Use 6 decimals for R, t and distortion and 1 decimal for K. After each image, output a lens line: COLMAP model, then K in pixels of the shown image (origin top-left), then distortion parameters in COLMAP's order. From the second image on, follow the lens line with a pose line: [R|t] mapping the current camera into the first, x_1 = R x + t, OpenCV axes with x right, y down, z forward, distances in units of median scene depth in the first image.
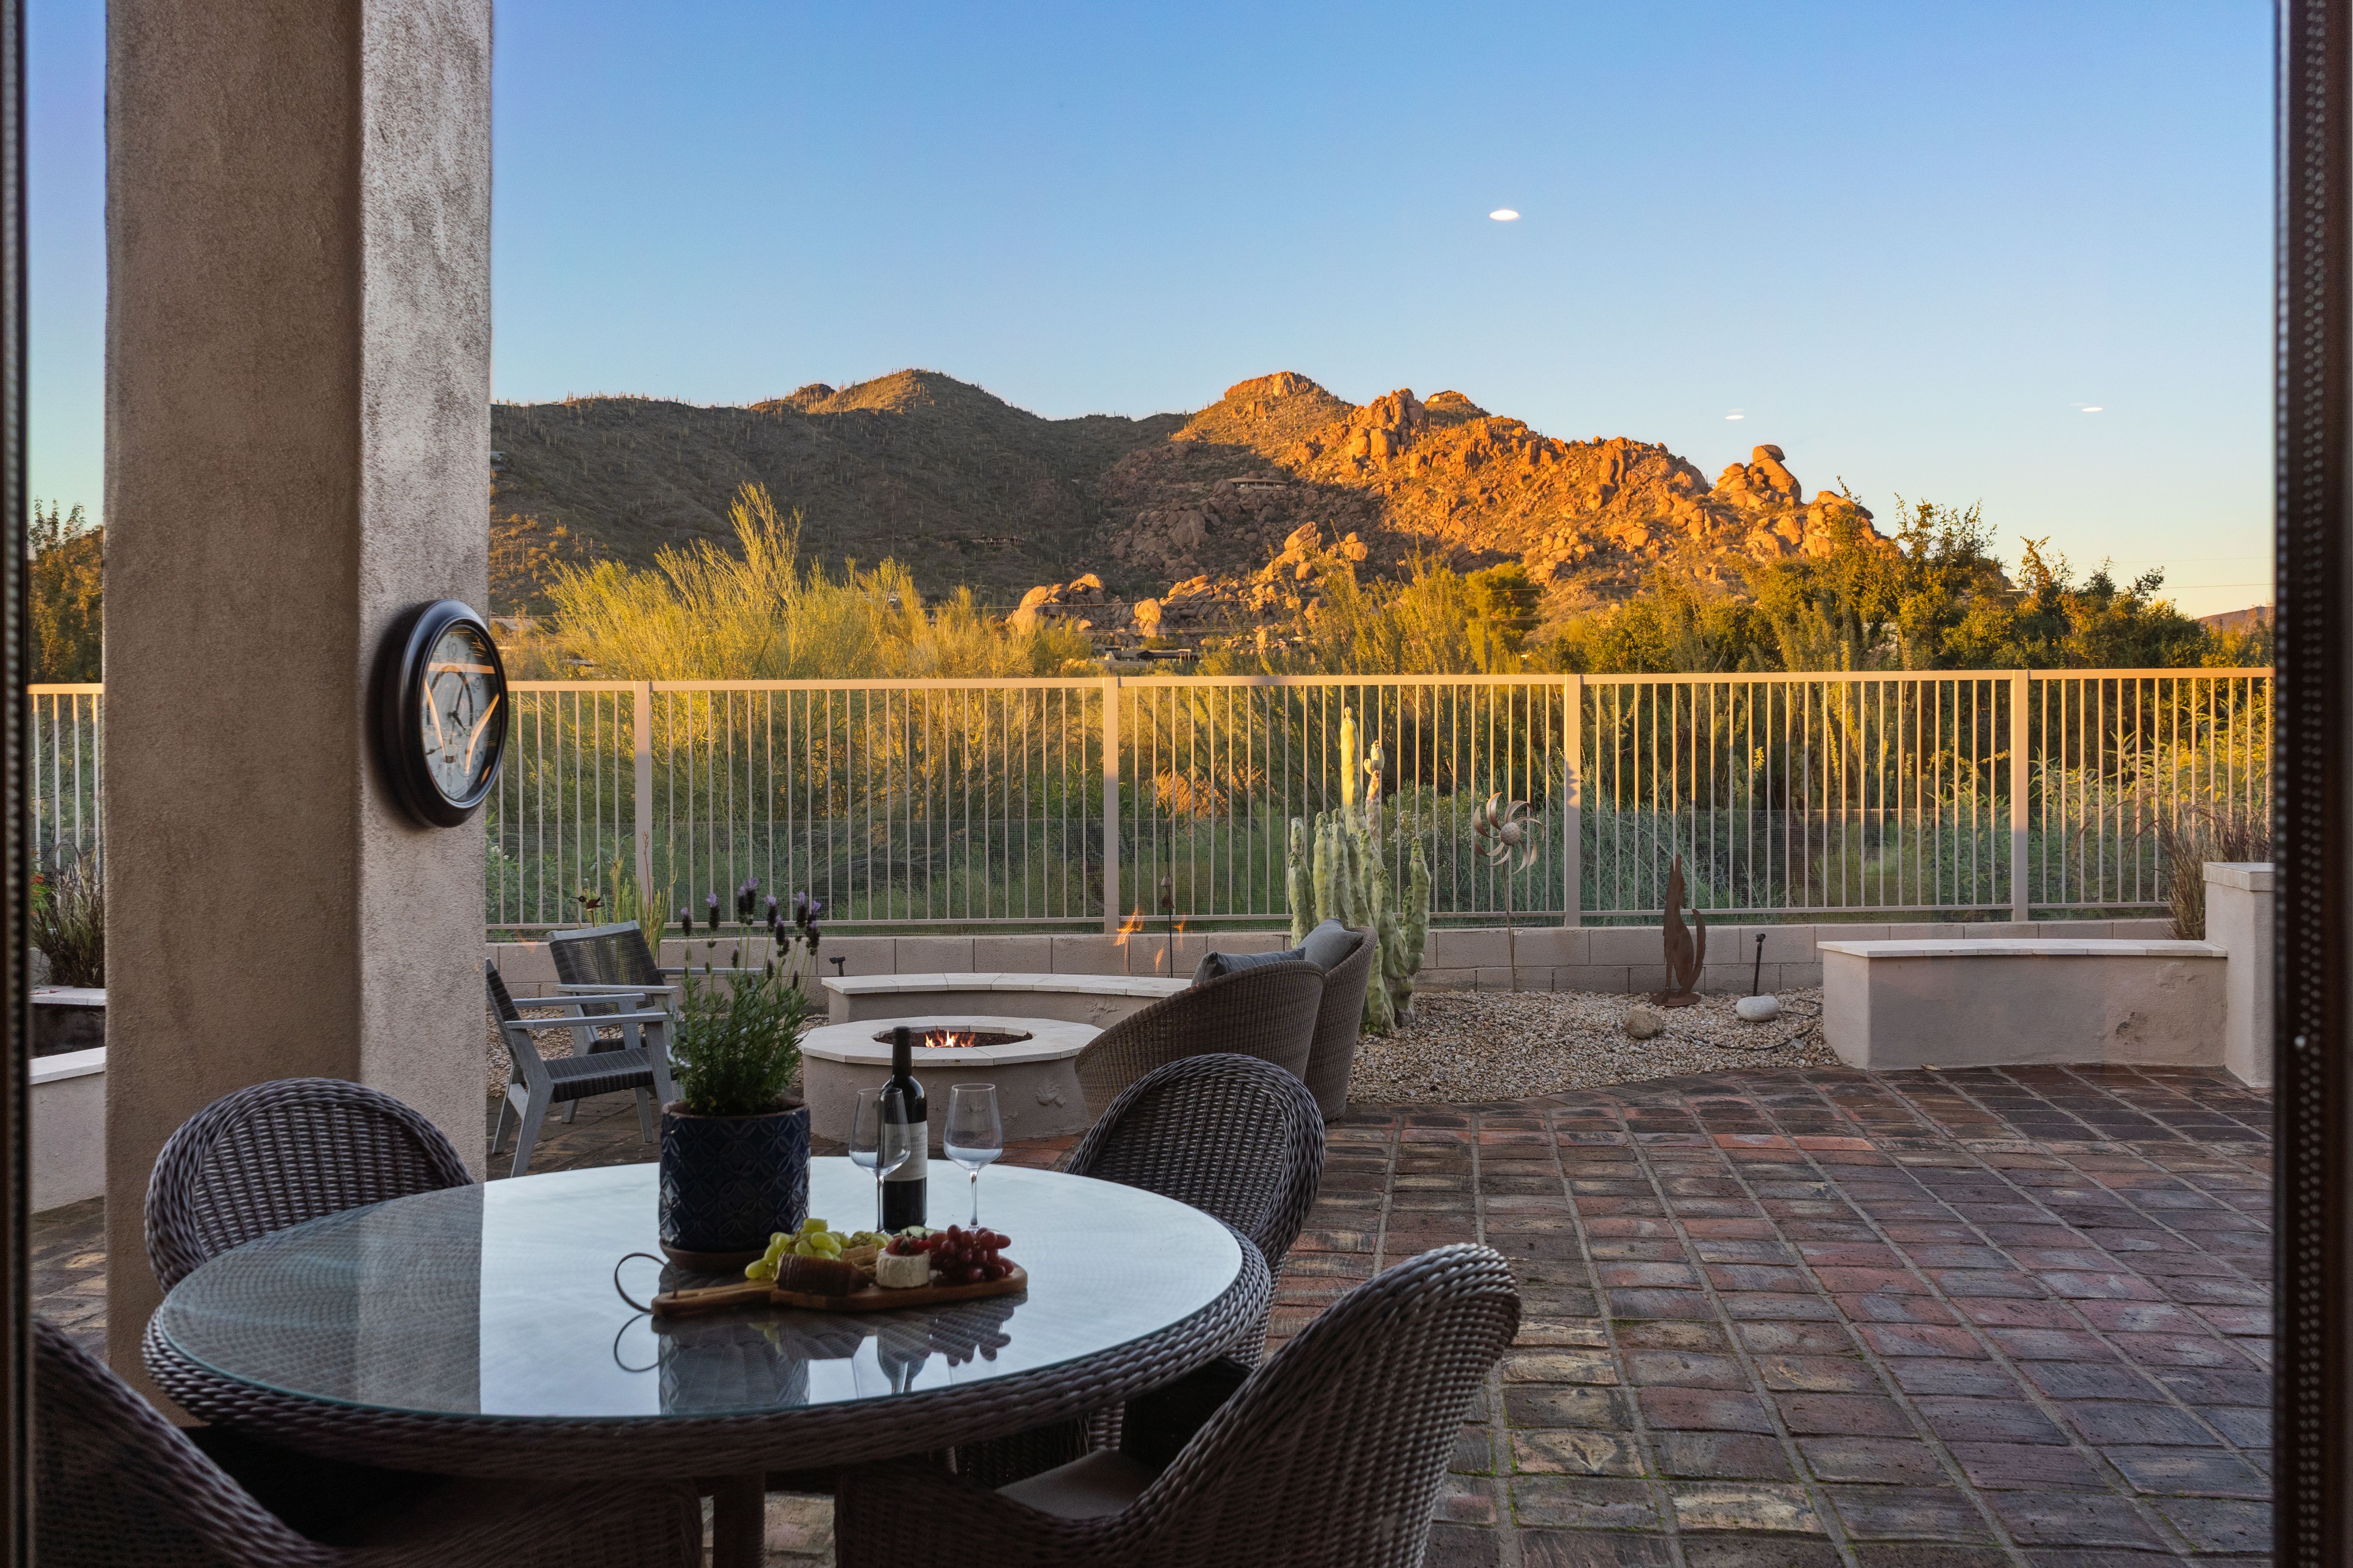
lens RADIAL K [[1994.7, 0, 1177.4], [0, 1994.7, 773.0], [0, 0, 1]] dist [-0.005095, -0.004721]
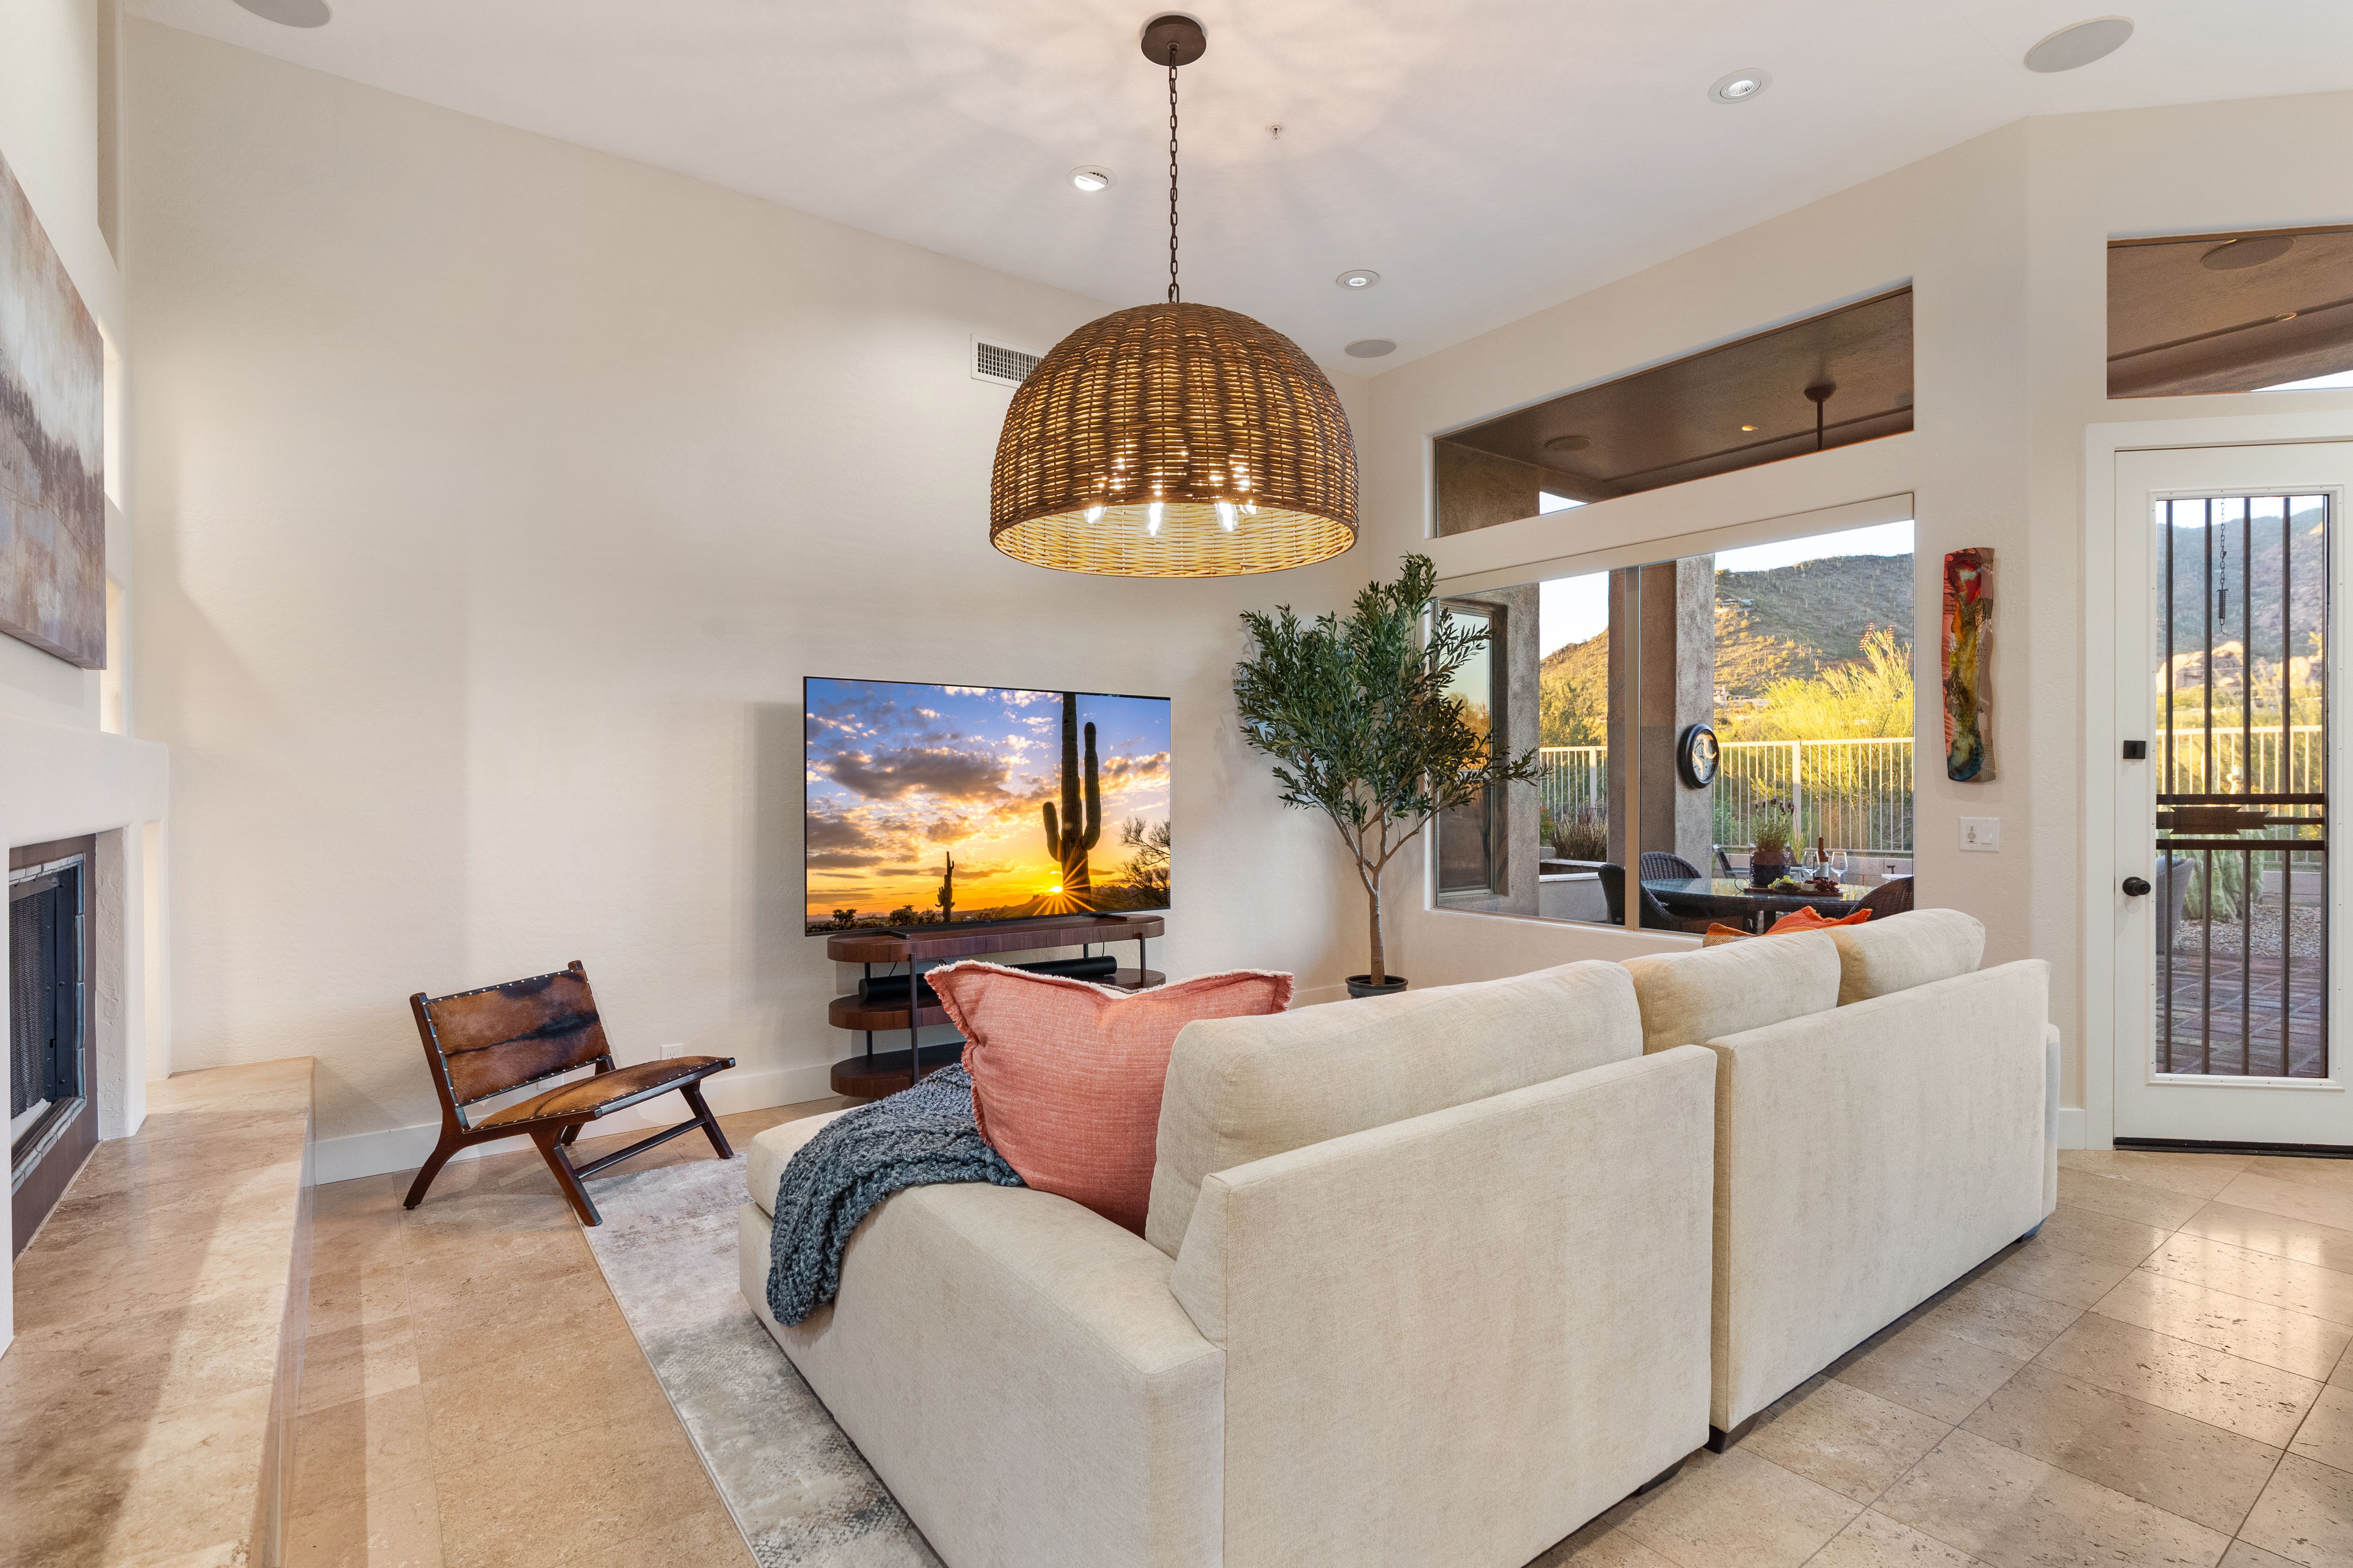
lens RADIAL K [[1131.1, 0, 1177.1], [0, 1131.1, 773.3], [0, 0, 1]] dist [-0.004778, -0.000180]
pose [[0.698632, -0.000865, -0.715481, 0.412623], [-0.009789, 0.999894, -0.010767, 0.032199], [0.715414, 0.014526, 0.698550, -1.045047]]
